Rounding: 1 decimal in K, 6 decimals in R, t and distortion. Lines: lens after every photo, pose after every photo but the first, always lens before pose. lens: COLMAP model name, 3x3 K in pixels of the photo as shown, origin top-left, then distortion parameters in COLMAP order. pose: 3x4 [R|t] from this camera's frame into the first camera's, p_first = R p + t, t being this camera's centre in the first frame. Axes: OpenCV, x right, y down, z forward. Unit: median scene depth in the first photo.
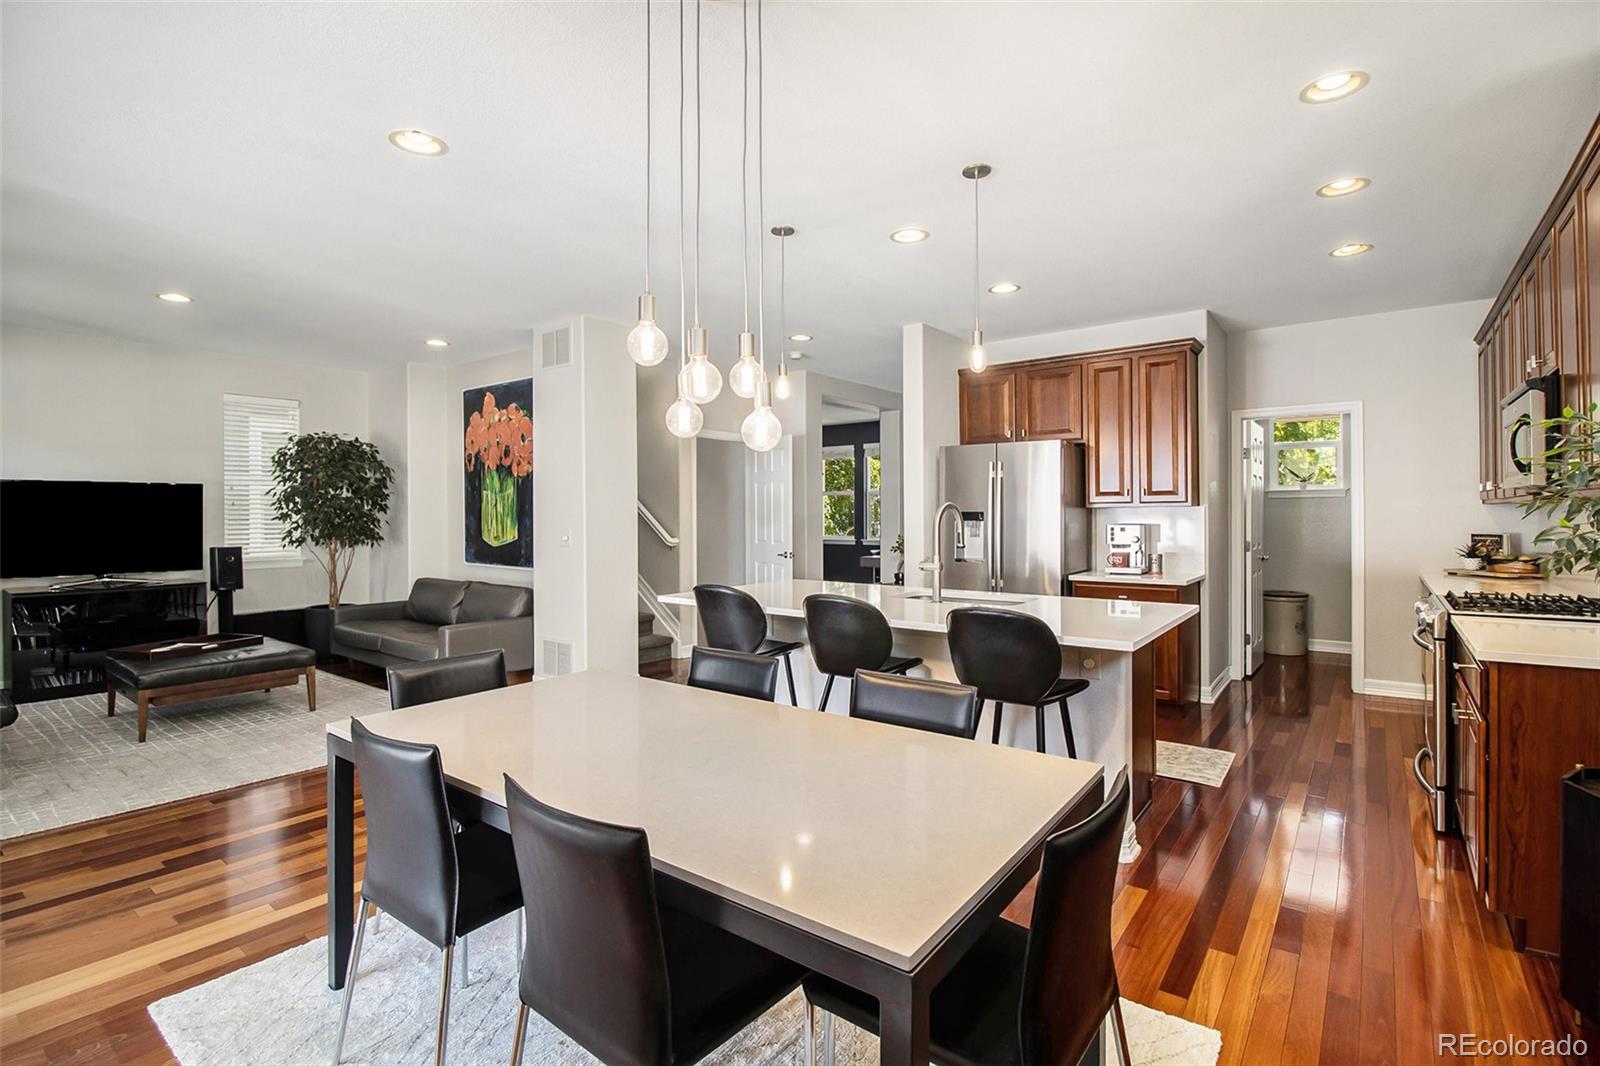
lens RADIAL K [[743.6, 0, 804.8], [0, 743.6, 527.4], [0, 0, 1]] dist [-0.000693, -0.010019]
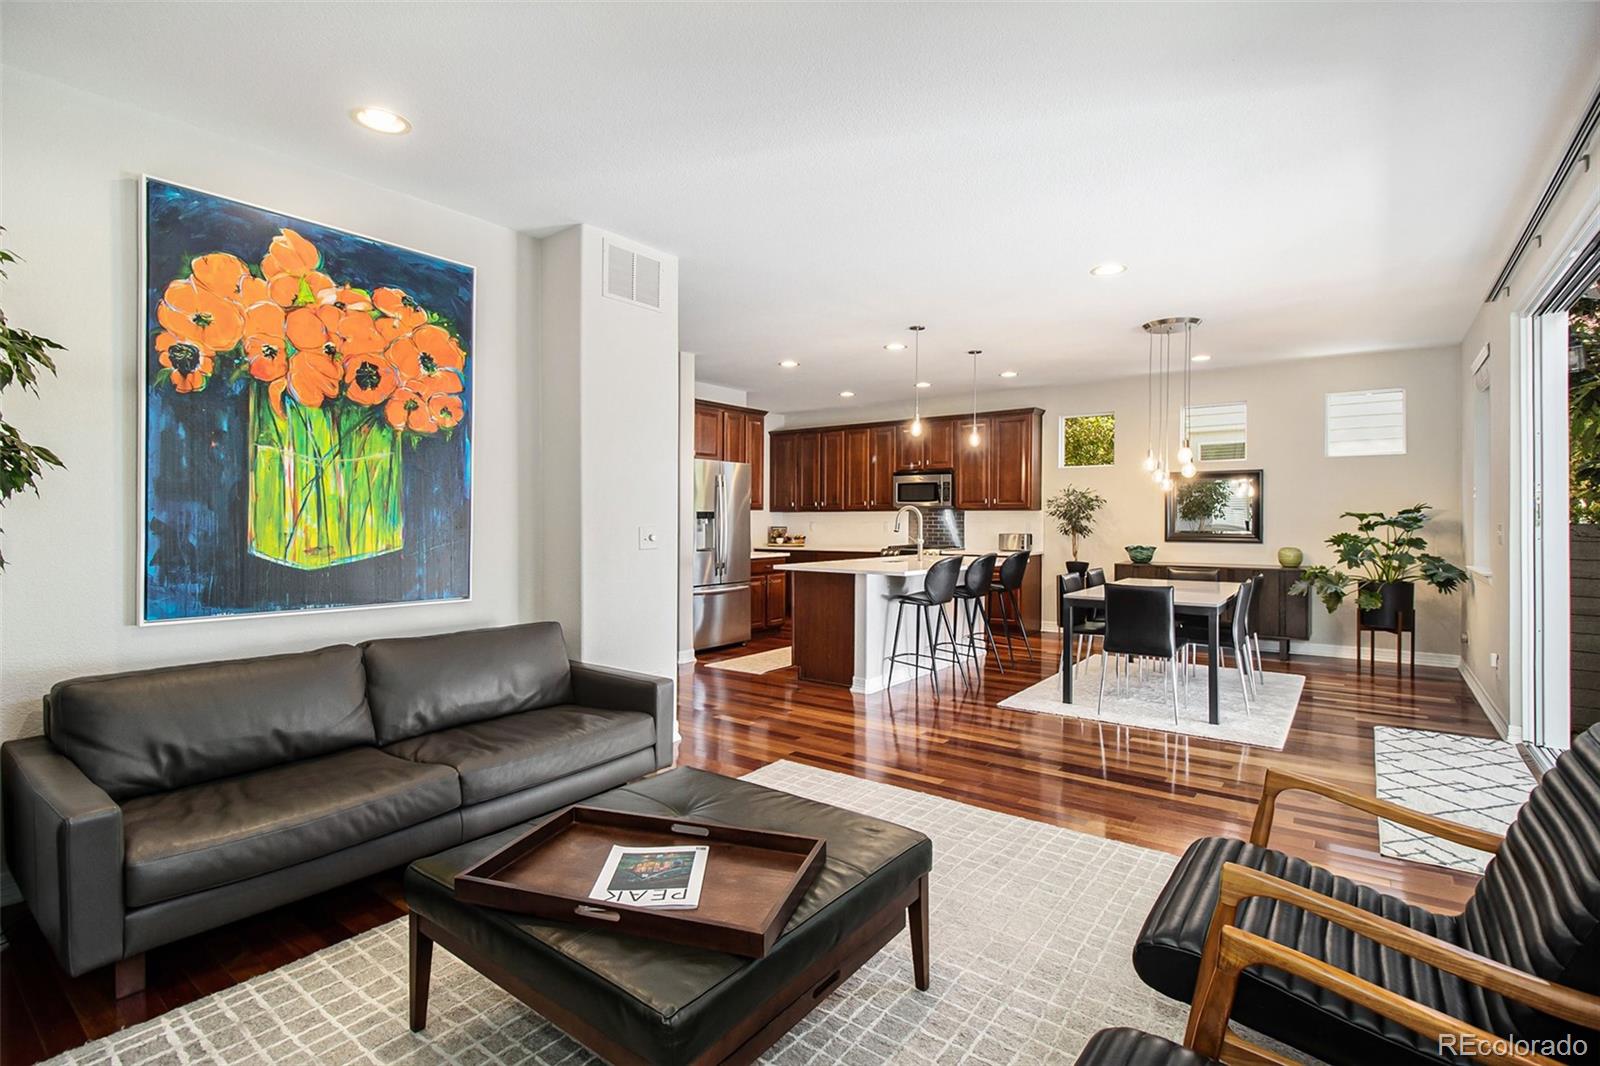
lens RADIAL K [[743.6, 0, 807.4], [0, 743.6, 517.4], [0, 0, 1]] dist [-0.000693, -0.010019]
pose [[-0.014789, 0.008195, 0.999857, -1.042869], [0.015649, 0.999846, -0.007963, 0.002135], [-0.999768, 0.015529, -0.014914, 0.823460]]
